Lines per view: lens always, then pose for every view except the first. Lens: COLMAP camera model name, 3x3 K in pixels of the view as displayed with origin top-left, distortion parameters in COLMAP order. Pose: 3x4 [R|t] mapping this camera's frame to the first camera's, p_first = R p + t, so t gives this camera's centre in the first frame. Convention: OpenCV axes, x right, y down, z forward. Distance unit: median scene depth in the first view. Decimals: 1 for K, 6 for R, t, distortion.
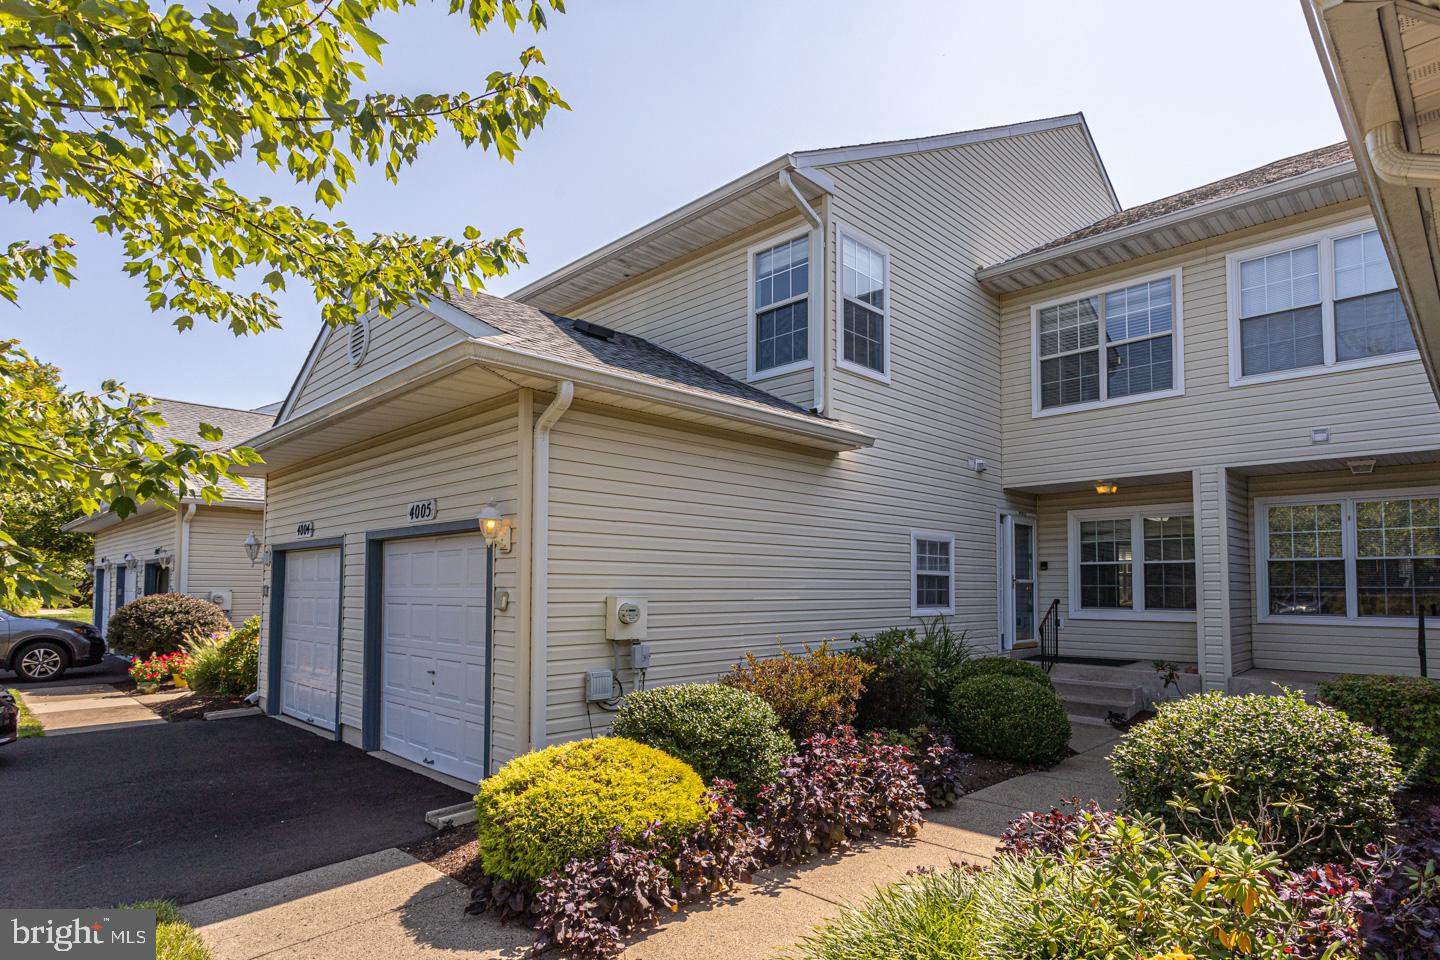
lens RADIAL K [[789.9, 0, 729.5], [0, 789.9, 544.3], [0, 0, 1]] dist [-0.008652, 0.001552]
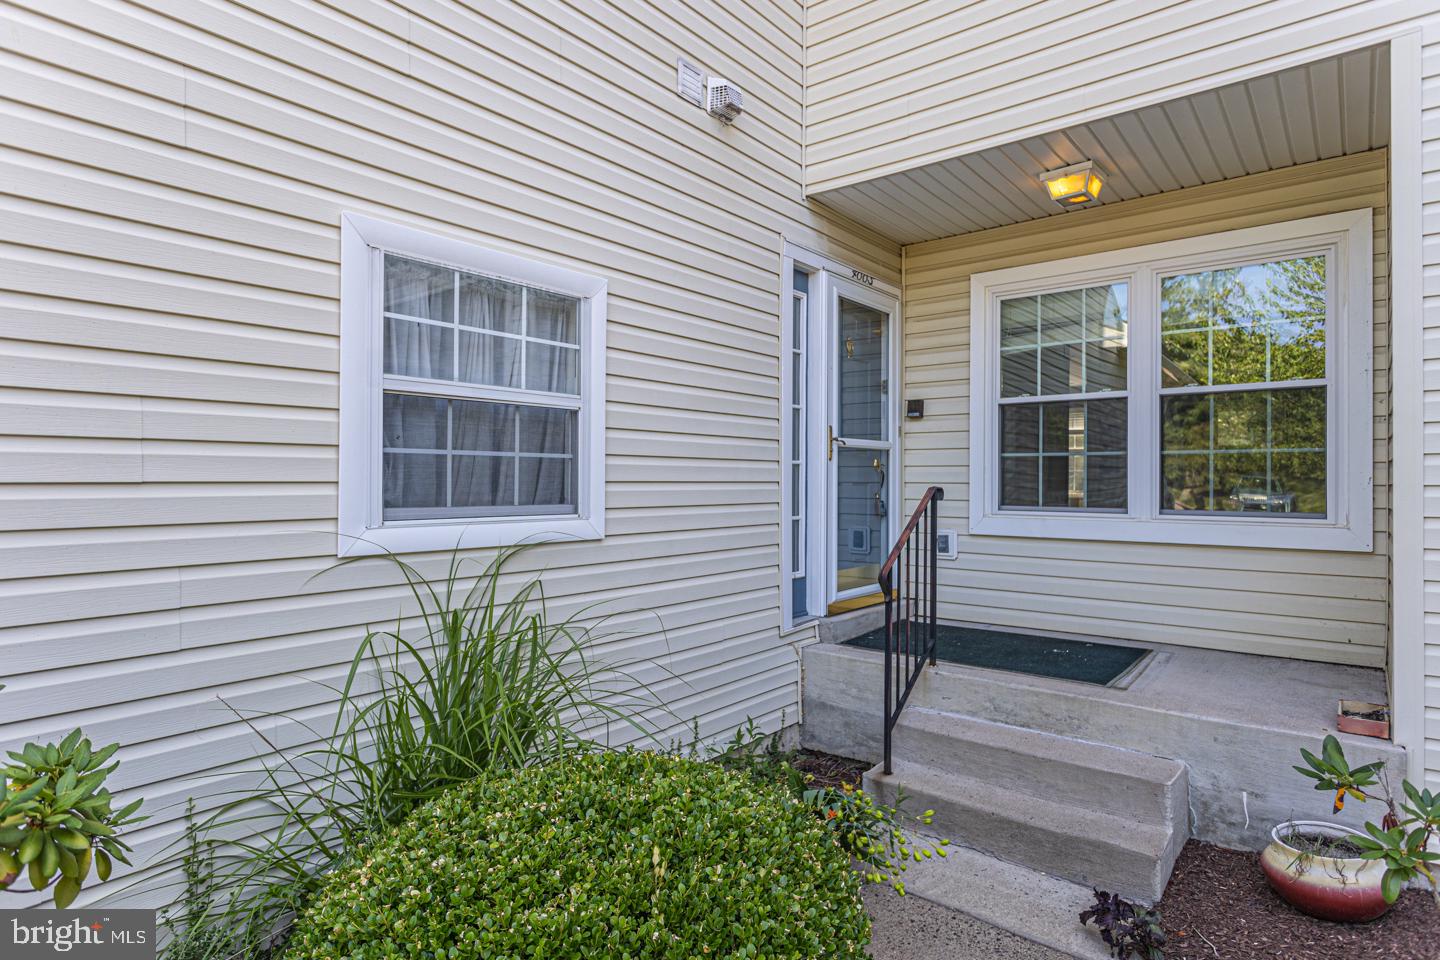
lens RADIAL K [[775.8, 0, 712.7], [0, 775.8, 474.3], [0, 0, 1]] dist [0.003650, 0.000189]
pose [[0.997161, -0.001459, 0.075283, 0.315310], [-0.002257, 0.998784, 0.049253, 0.051118], [-0.075263, -0.049283, 0.995945, 0.718909]]
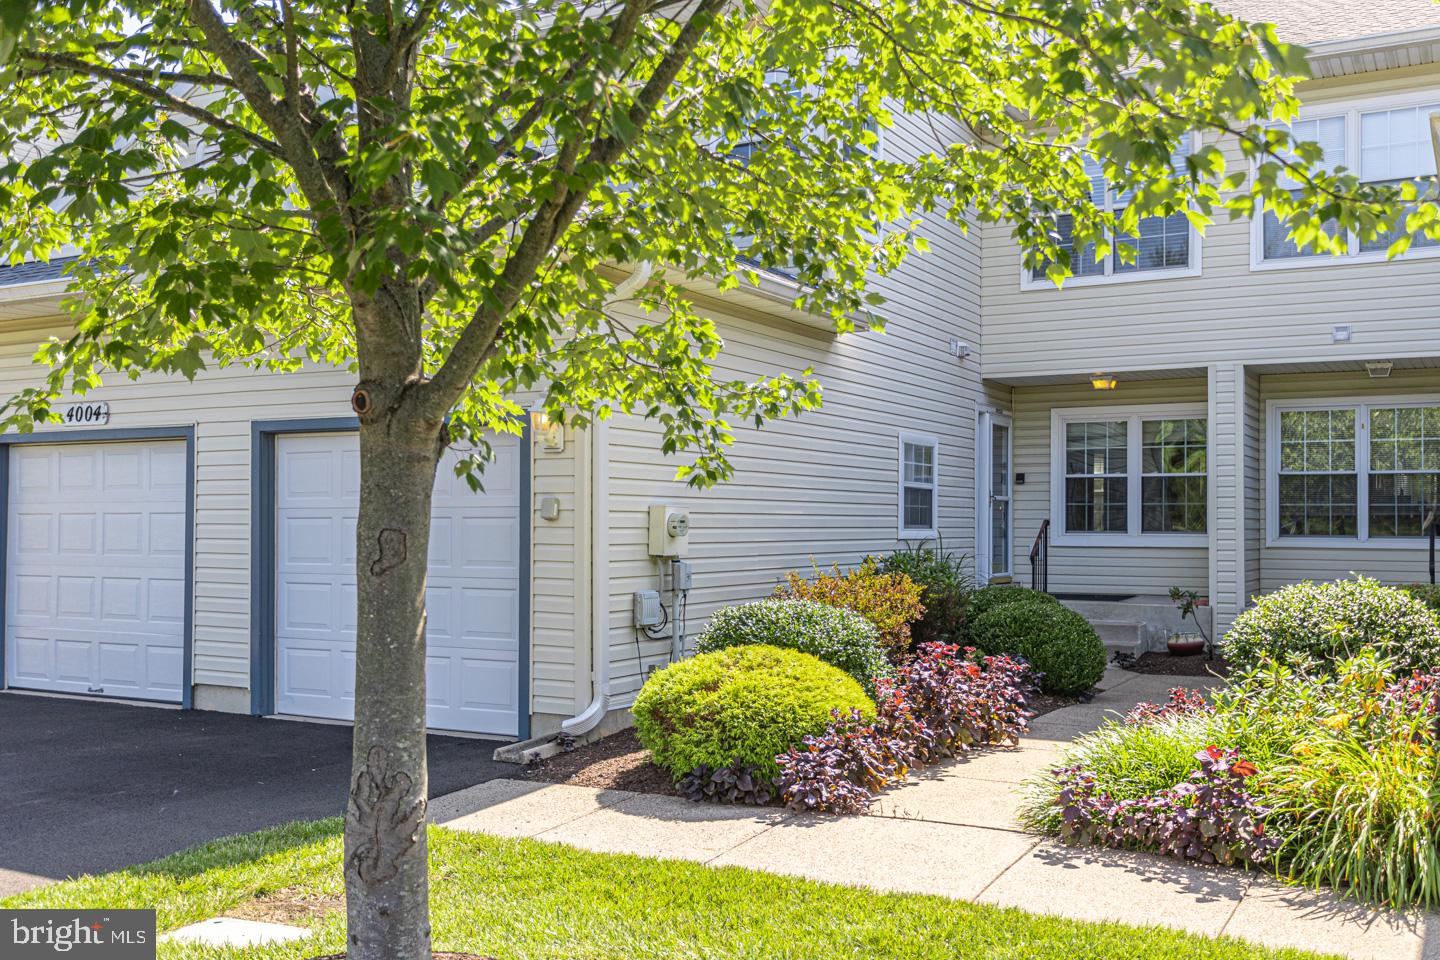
lens RADIAL K [[1396.9, 0, 727.4], [0, 1396.9, 482.5], [0, 0, 1]] dist [-0.004083, 0.000000]
pose [[0.962439, 0.009000, 0.271348, -0.308445], [-0.016378, 0.999555, 0.024937, 0.001753], [-0.271003, -0.028444, 0.962158, -0.299958]]
